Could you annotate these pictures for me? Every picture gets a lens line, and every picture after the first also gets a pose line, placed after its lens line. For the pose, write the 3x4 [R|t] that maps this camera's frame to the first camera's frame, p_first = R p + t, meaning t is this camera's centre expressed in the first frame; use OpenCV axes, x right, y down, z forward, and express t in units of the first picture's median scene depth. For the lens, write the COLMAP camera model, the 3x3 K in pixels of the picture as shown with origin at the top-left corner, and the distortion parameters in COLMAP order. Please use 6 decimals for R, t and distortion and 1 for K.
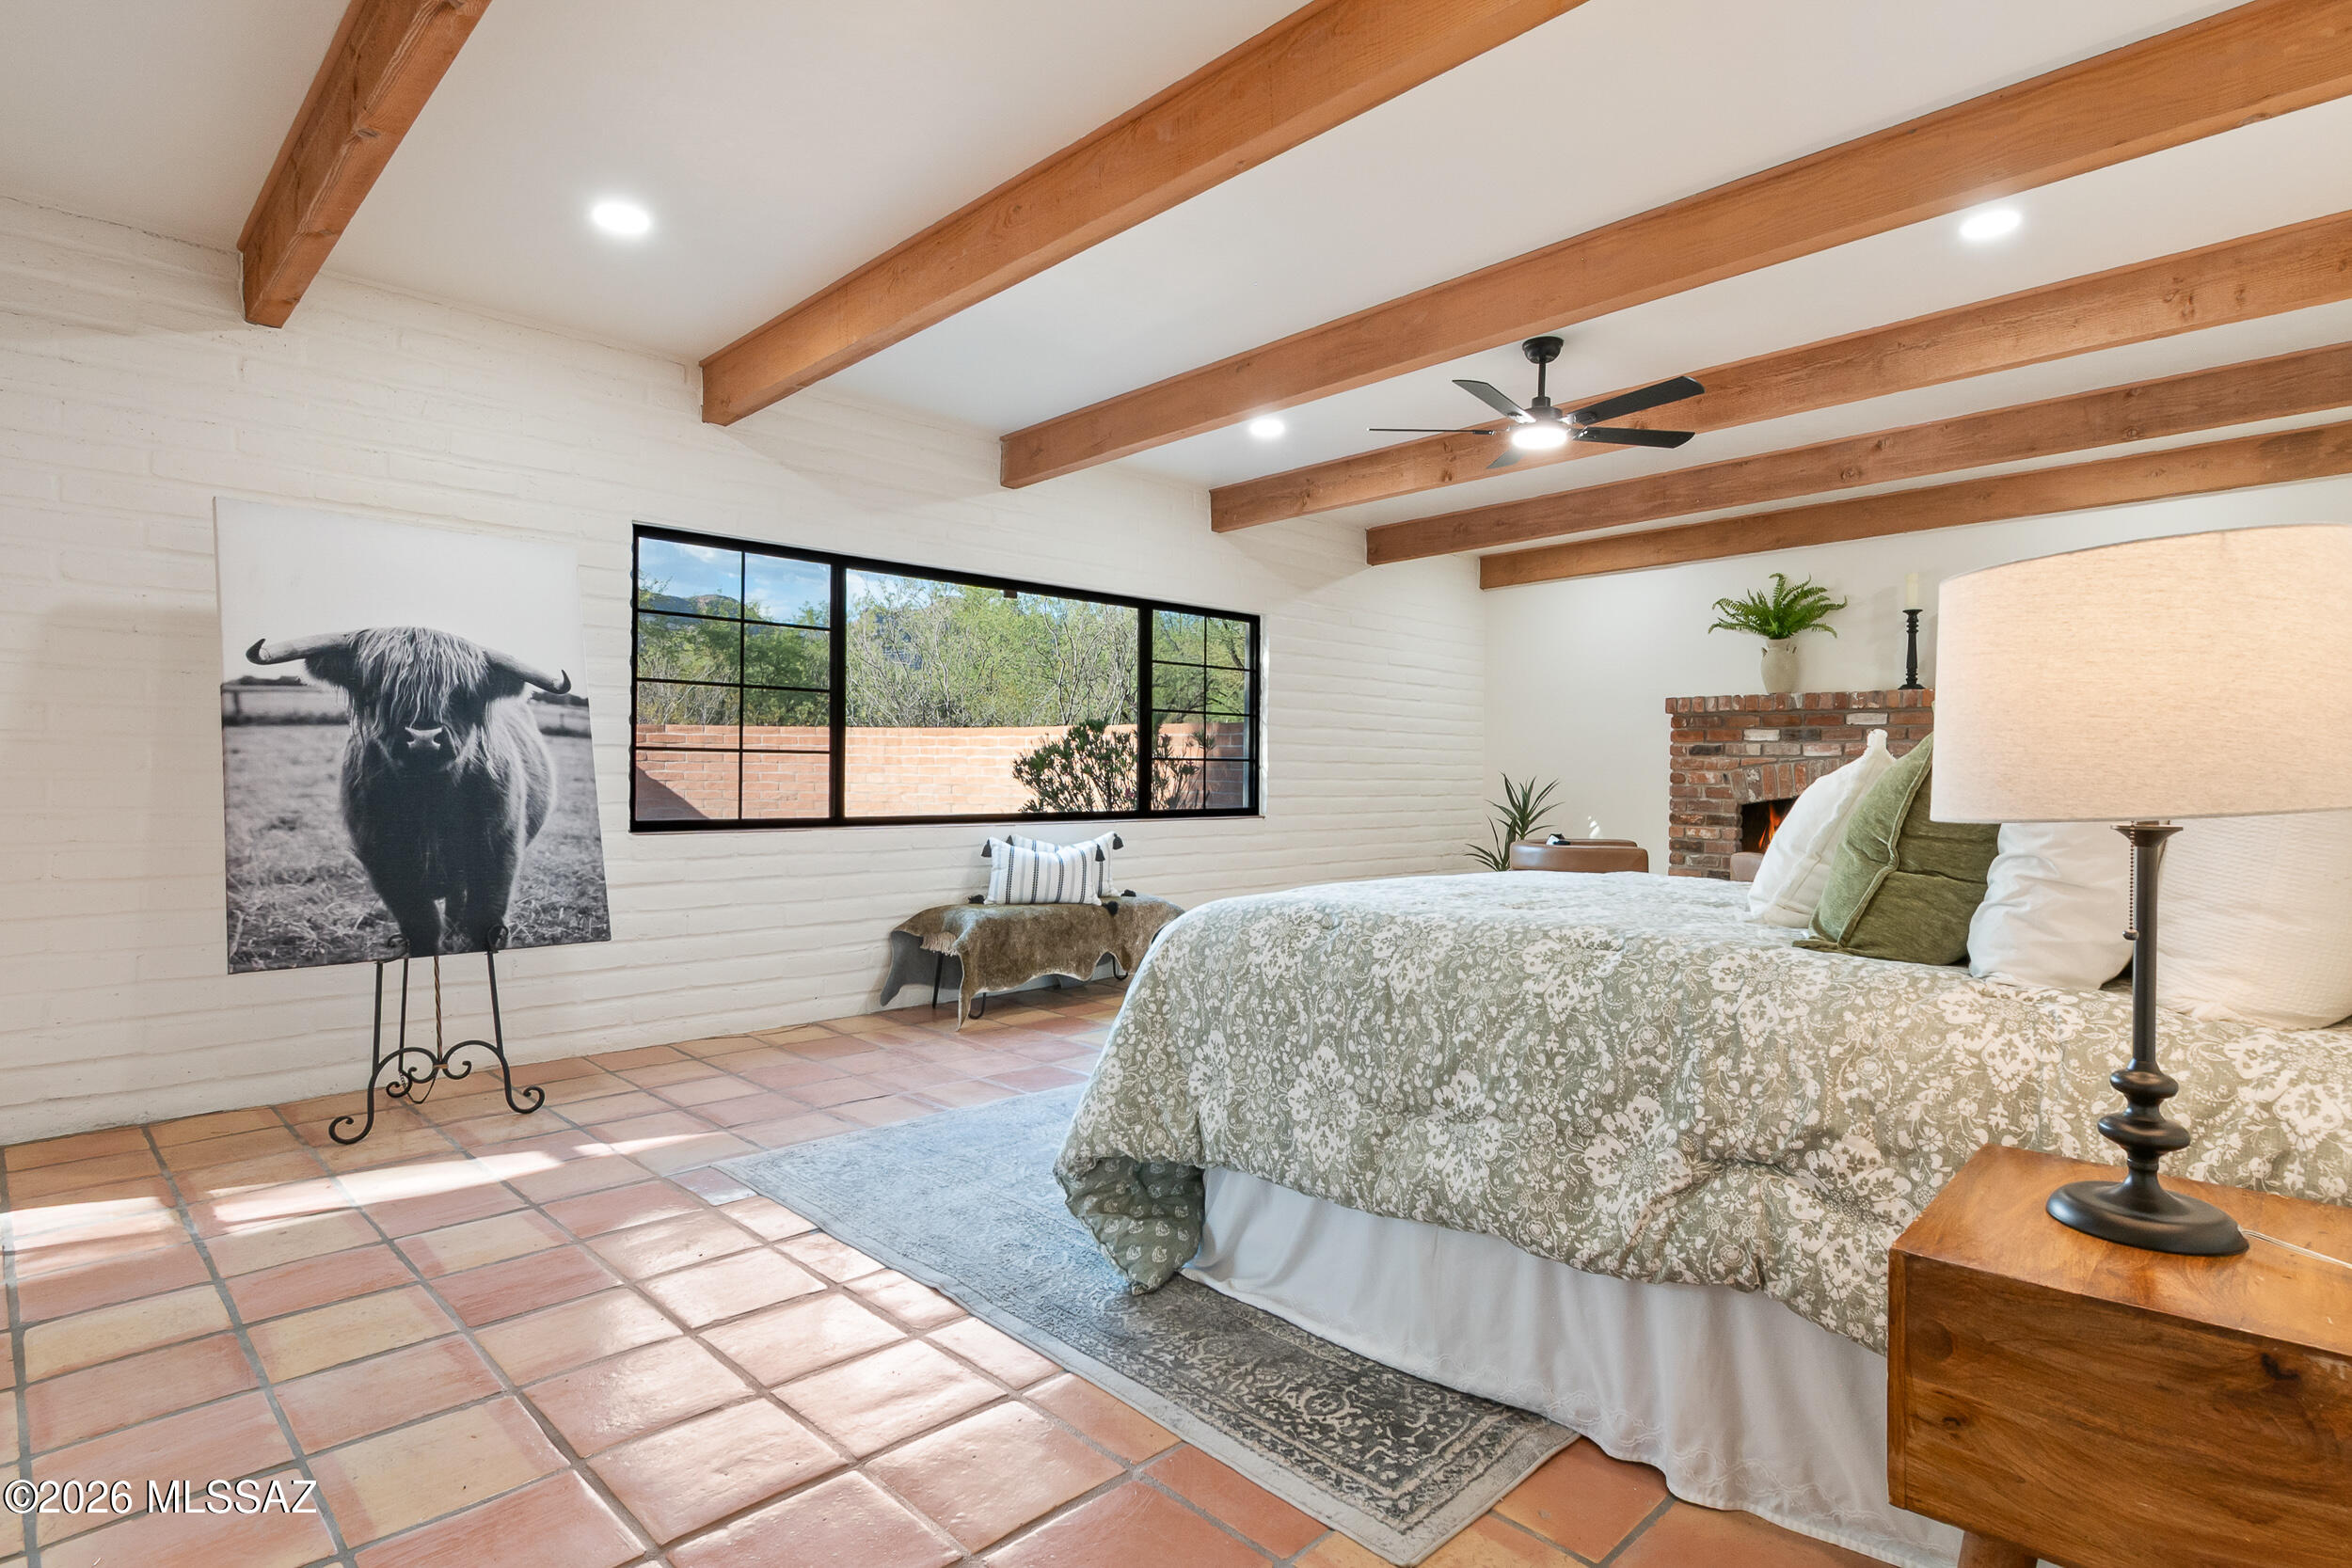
lens RADIAL K [[1185.5, 0, 1181.3], [0, 1185.5, 784.2], [0, 0, 1]] dist [0.007416, 0.000539]
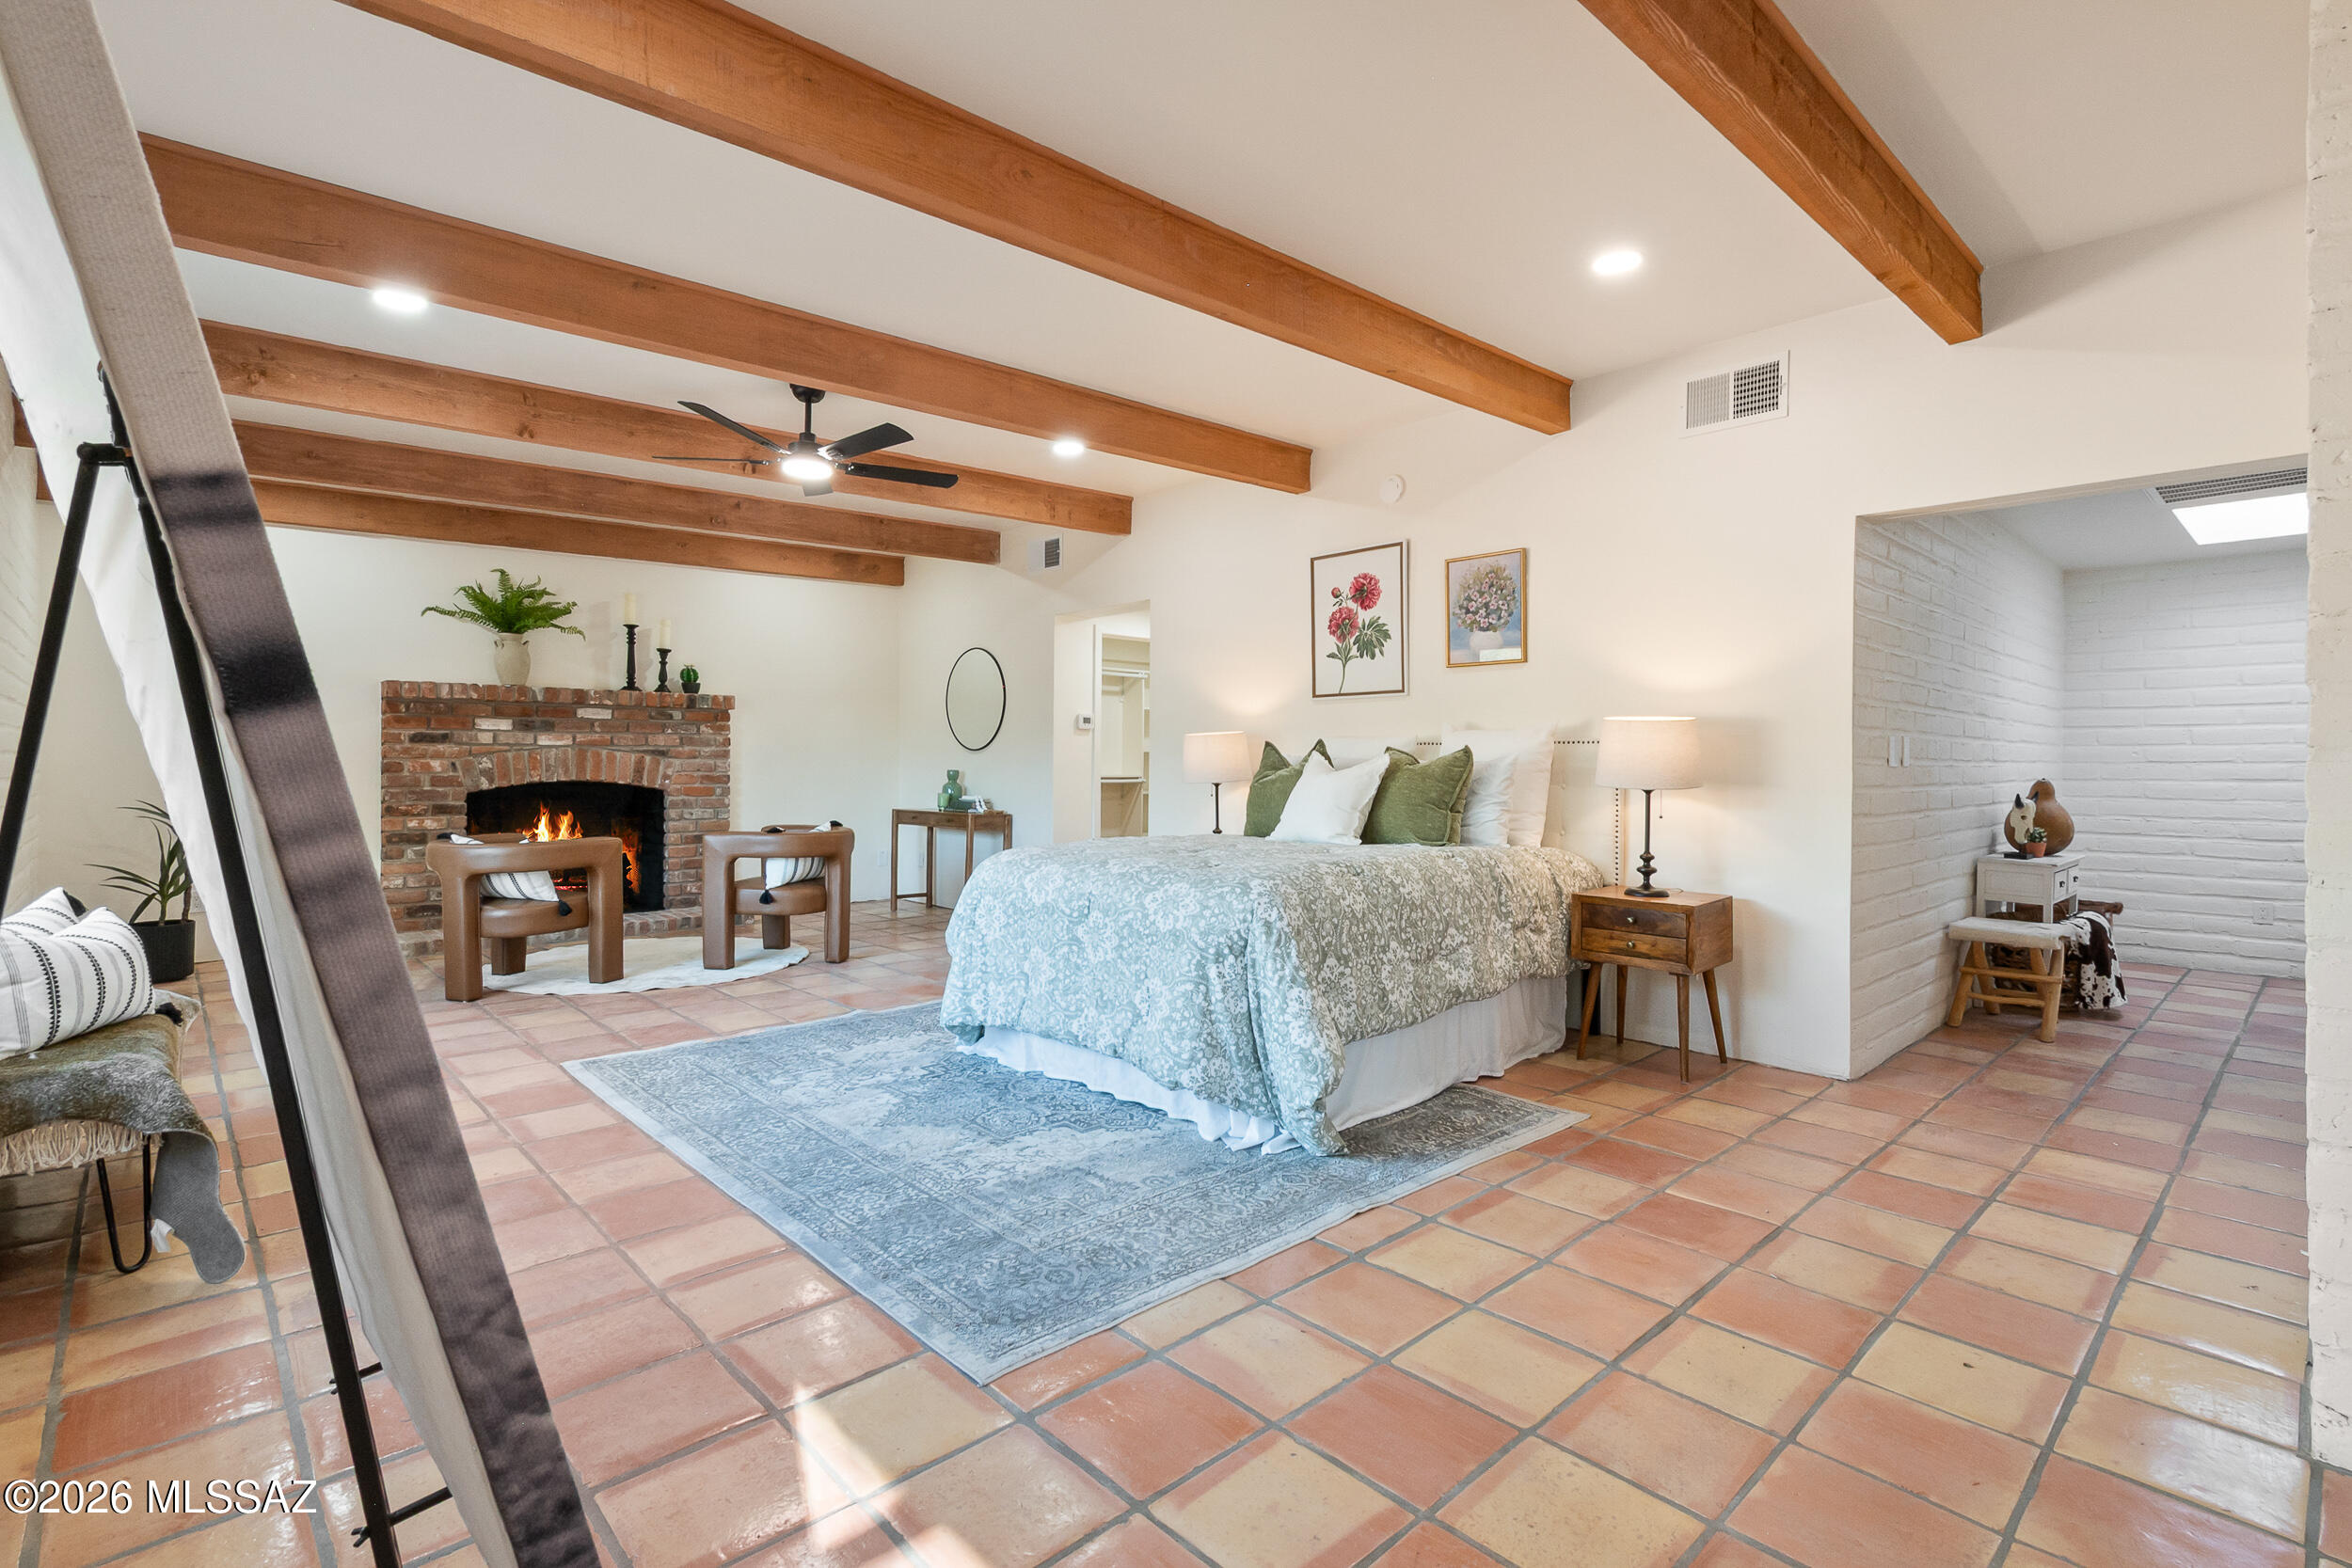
lens RADIAL K [[1077.9, 0, 1181.4], [0, 1077.9, 769.8], [0, 0, 1]] dist [-0.004840, -0.000619]
pose [[0.050705, -0.020795, 0.998497, -0.420479], [0.007593, 0.999762, 0.020436, -0.016446], [-0.998685, 0.006545, 0.050851, 0.362630]]
